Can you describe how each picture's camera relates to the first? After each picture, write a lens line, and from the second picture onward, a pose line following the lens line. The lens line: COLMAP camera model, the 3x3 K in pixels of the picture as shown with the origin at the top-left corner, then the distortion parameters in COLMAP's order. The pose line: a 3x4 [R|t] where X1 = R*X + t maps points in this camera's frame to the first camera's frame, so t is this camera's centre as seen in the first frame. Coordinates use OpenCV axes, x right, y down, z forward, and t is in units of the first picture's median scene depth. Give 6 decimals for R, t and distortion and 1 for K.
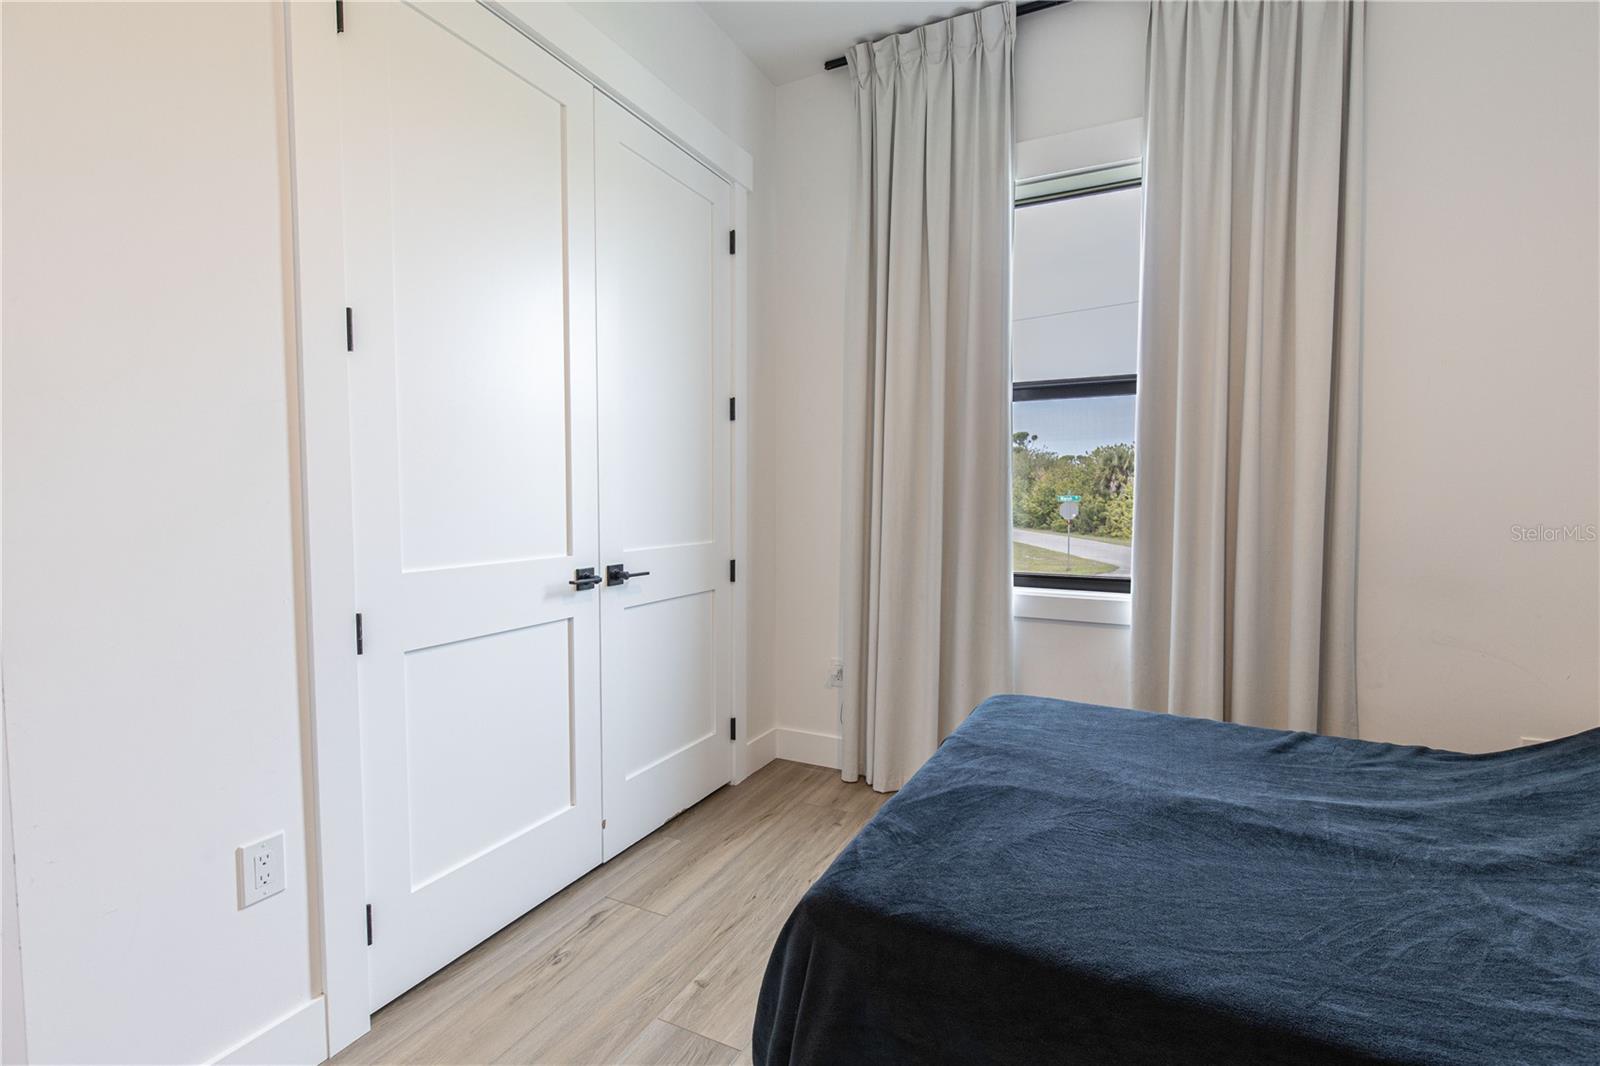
lens RADIAL K [[716.0, 0, 814.7], [0, 716.0, 535.3], [0, 0, 1]] dist [0.004426, -0.000181]
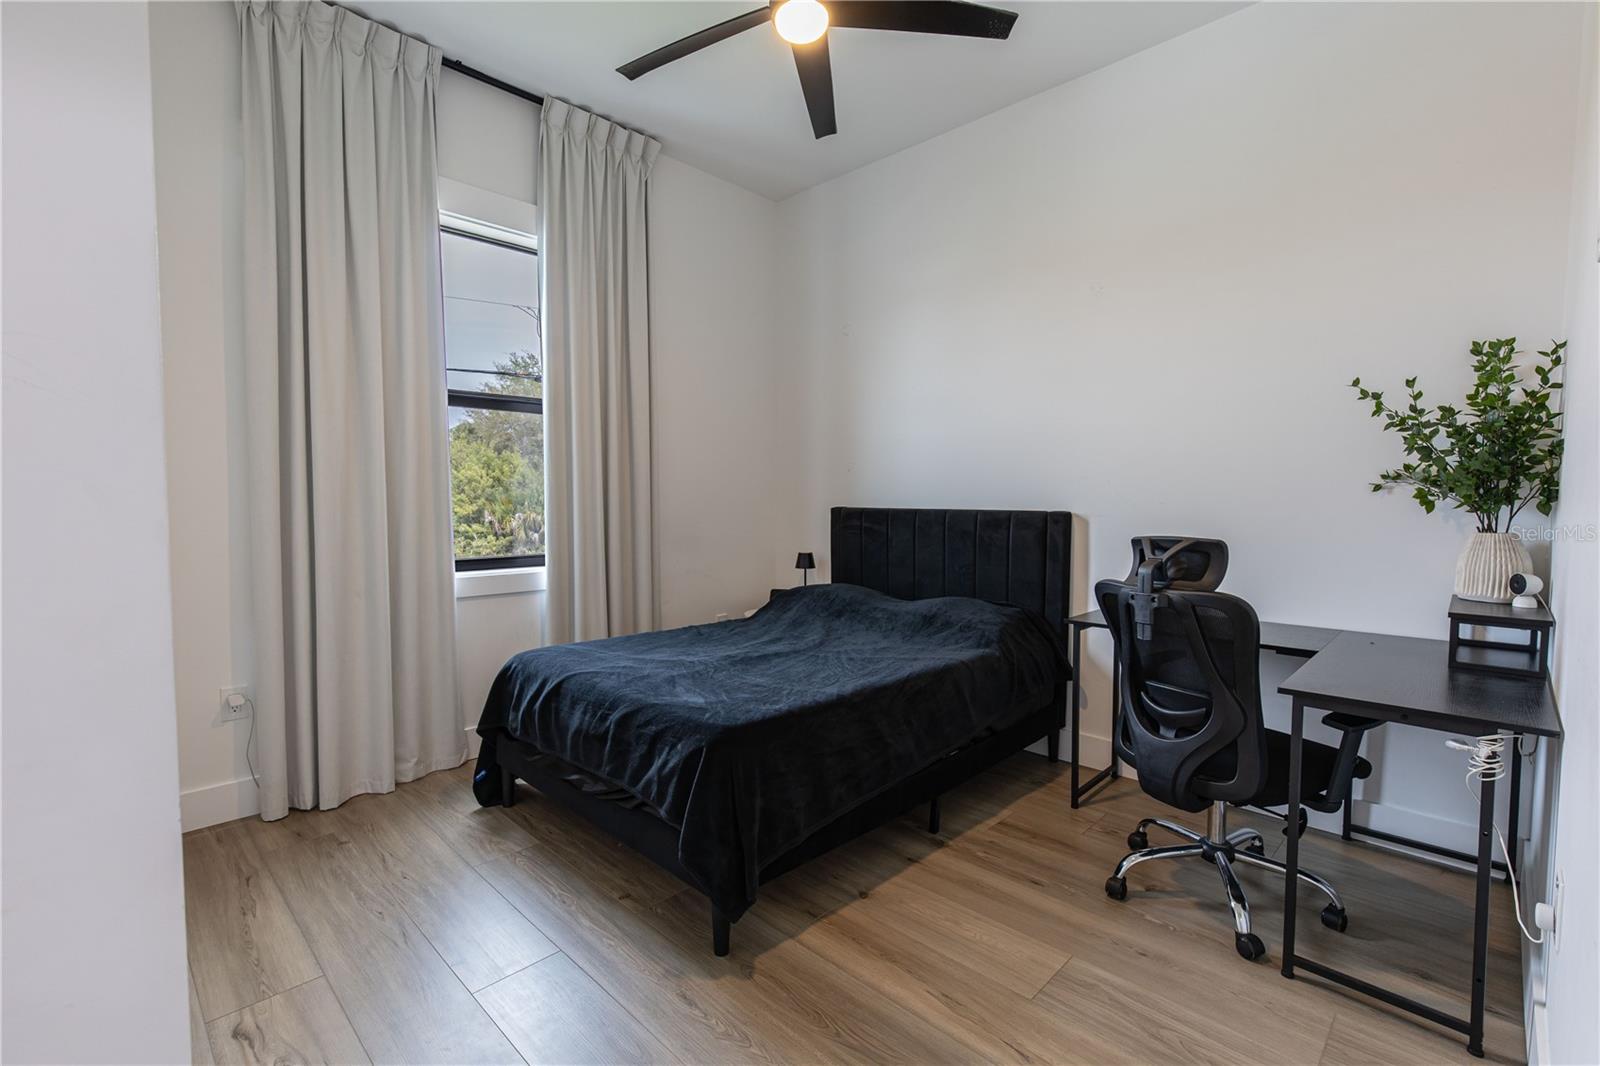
lens RADIAL K [[716.0, 0, 814.7], [0, 716.0, 535.3], [0, 0, 1]] dist [0.004426, -0.000181]
pose [[0.299500, -0.054100, 0.952561, -0.656353], [0.045514, 0.998065, 0.042374, -0.008057], [-0.953010, 0.030664, 0.301382, 0.122983]]
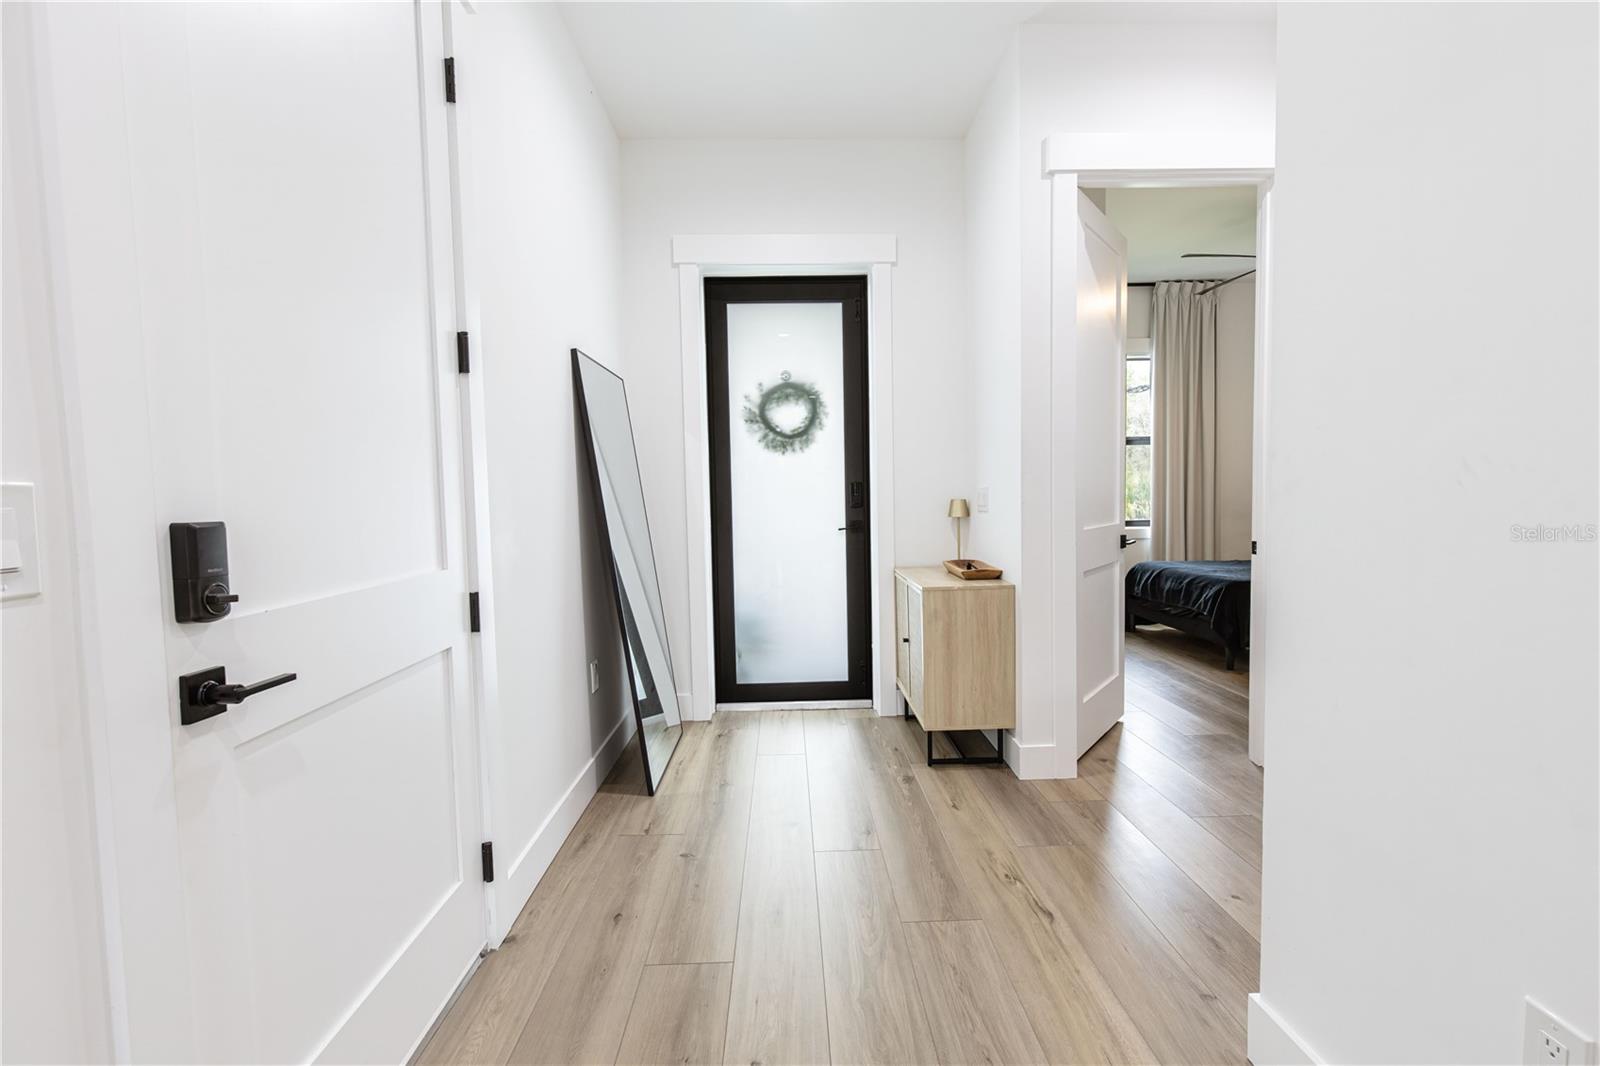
lens RADIAL K [[710.6, 0, 805.0], [0, 710.6, 535.2], [0, 0, 1]] dist [0.000852, -0.000097]
pose [[0.884762, -0.043071, 0.464048, -1.758939], [0.044901, 0.998966, 0.007112, 0.041738], [-0.463875, 0.014544, 0.885782, -0.635921]]
